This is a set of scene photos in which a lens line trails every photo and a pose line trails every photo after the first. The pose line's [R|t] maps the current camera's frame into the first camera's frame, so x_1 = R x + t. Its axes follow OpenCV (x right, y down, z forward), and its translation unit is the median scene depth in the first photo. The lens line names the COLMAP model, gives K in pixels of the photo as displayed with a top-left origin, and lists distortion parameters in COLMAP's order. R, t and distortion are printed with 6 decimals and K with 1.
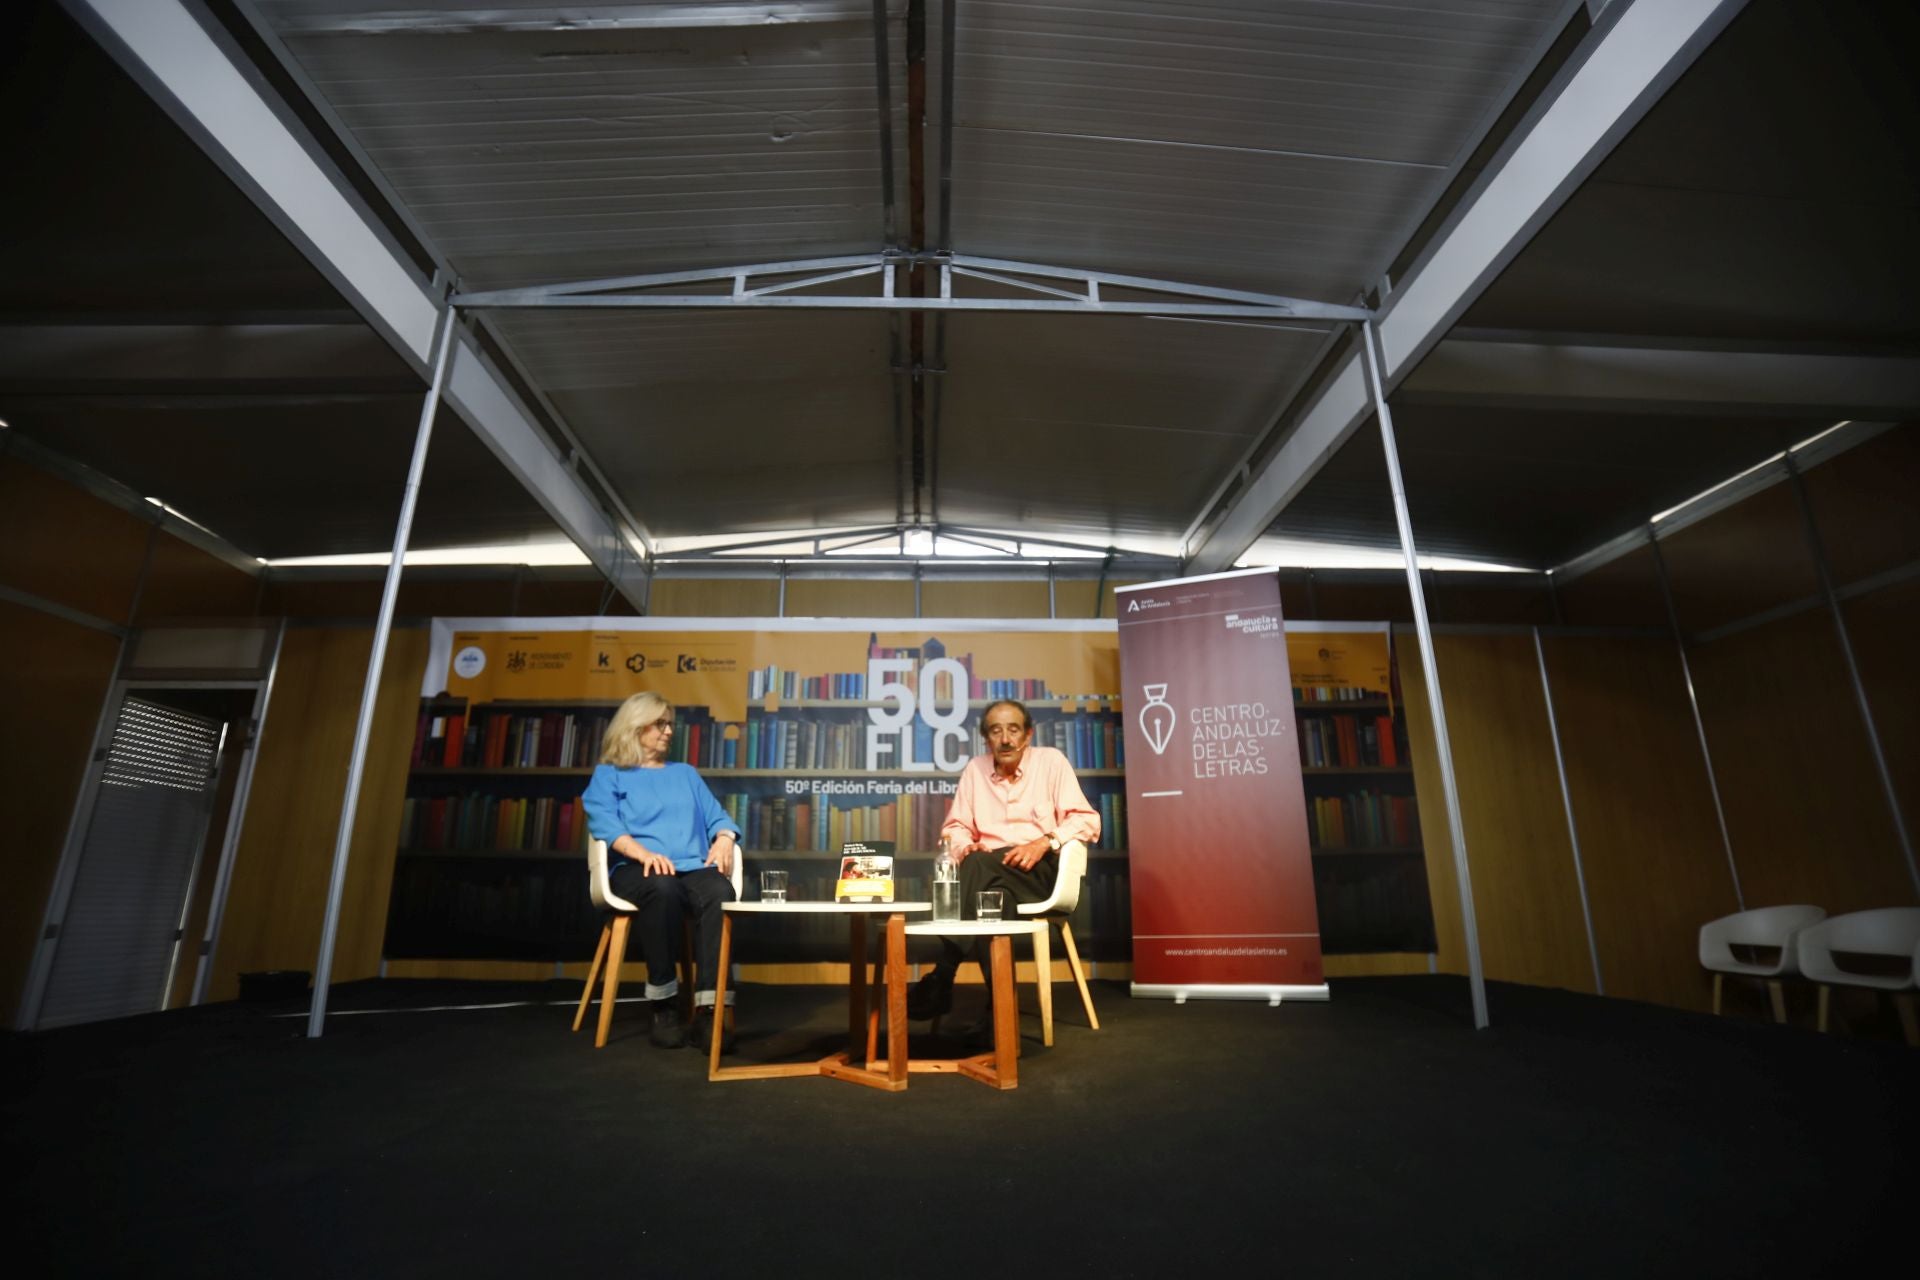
lens RADIAL K [[879.5, 0, 952.5], [0, 879.5, 641.7], [0, 0, 1]] dist [-0.091514, 0.041005]
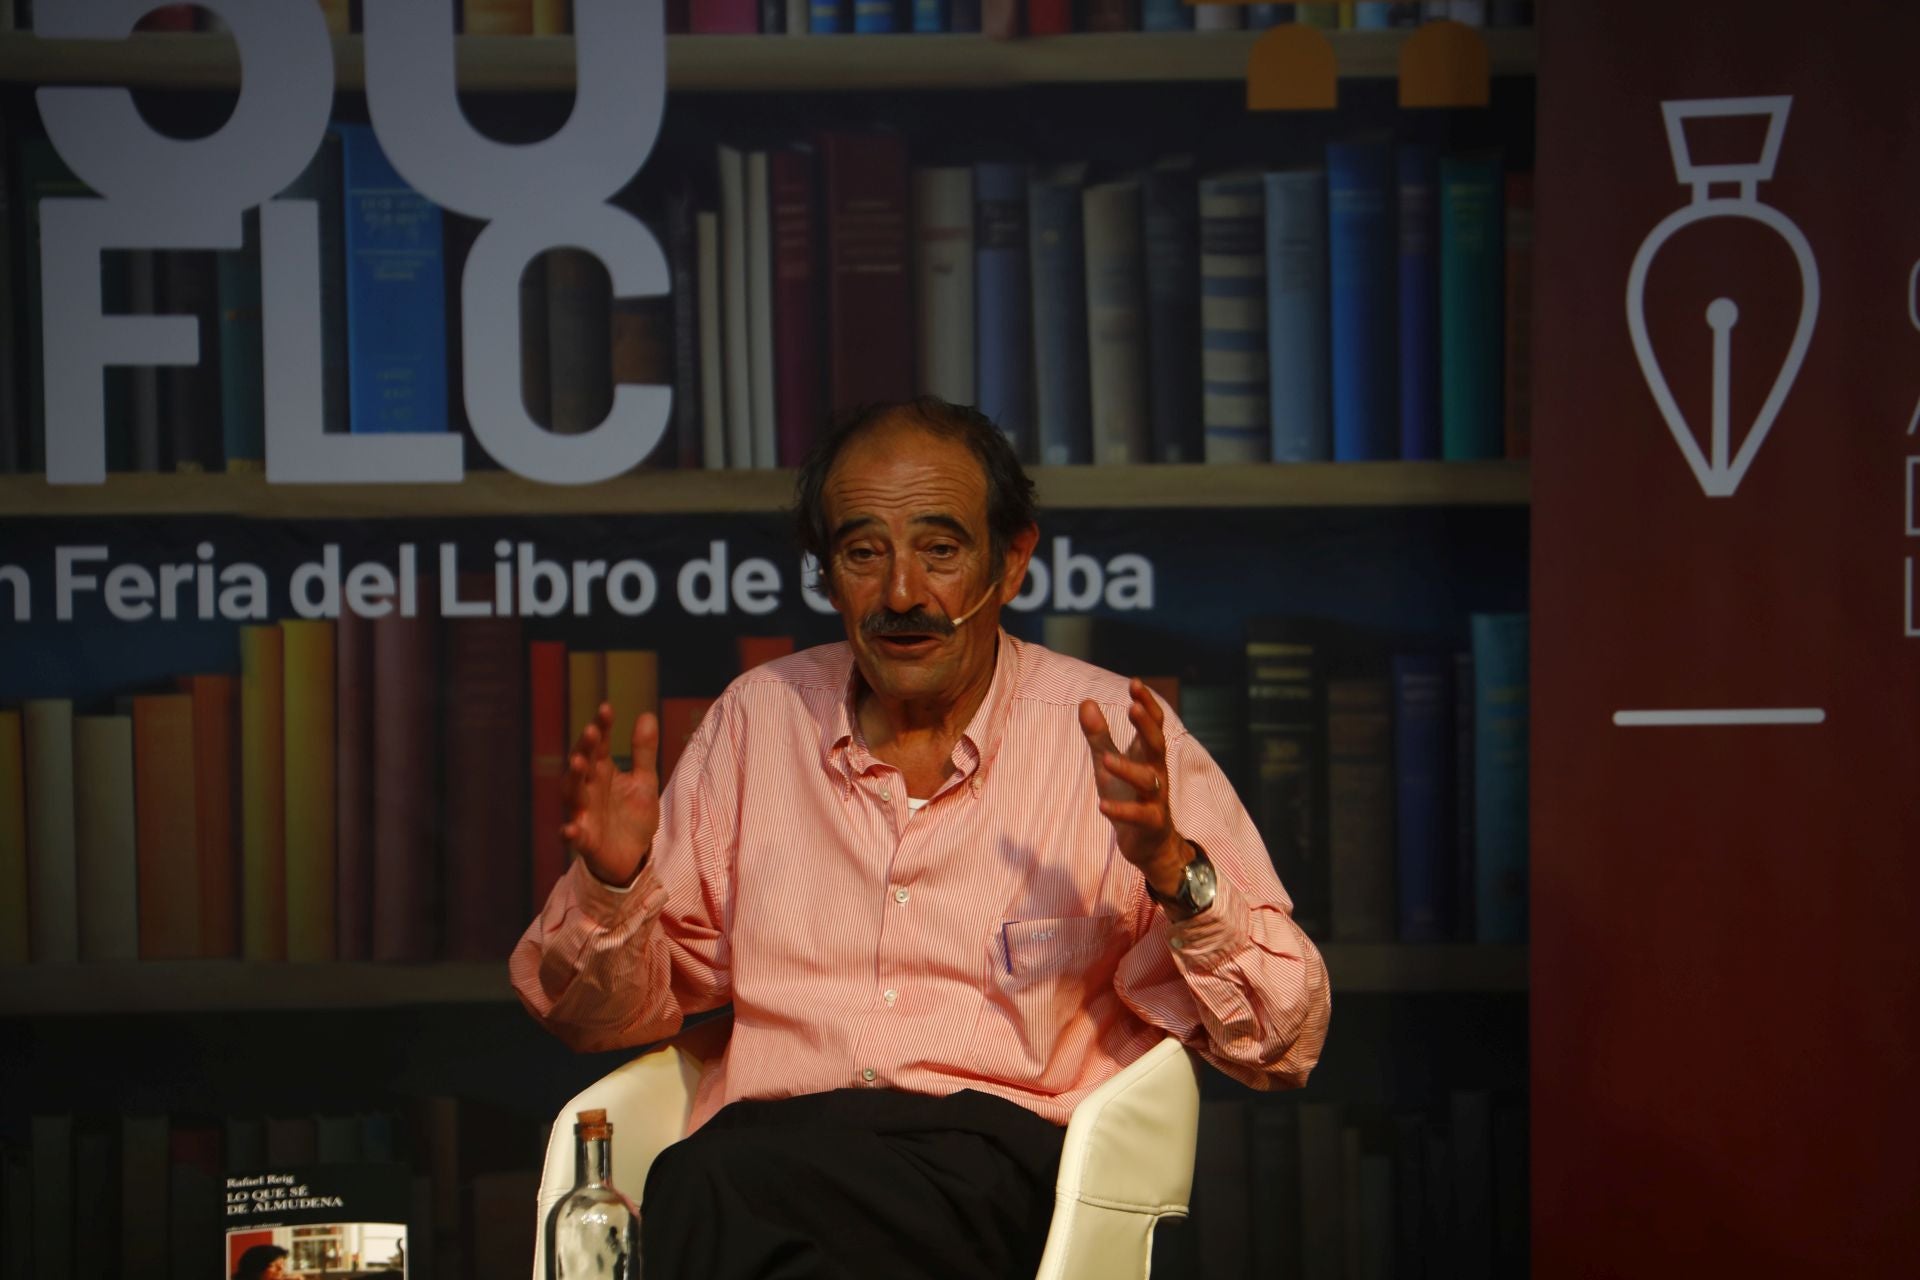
lens RADIAL K [[12413.6, 0, 955.9], [0, 12413.6, 661.4], [0, 0, 1]] dist [3.391433, 13.866697]
pose [[0.999588, -0.006080, 0.028036, 0.005588], [-0.002391, 0.956230, 0.292606, -0.510825], [-0.028588, -0.292552, 0.955822, -1.266874]]
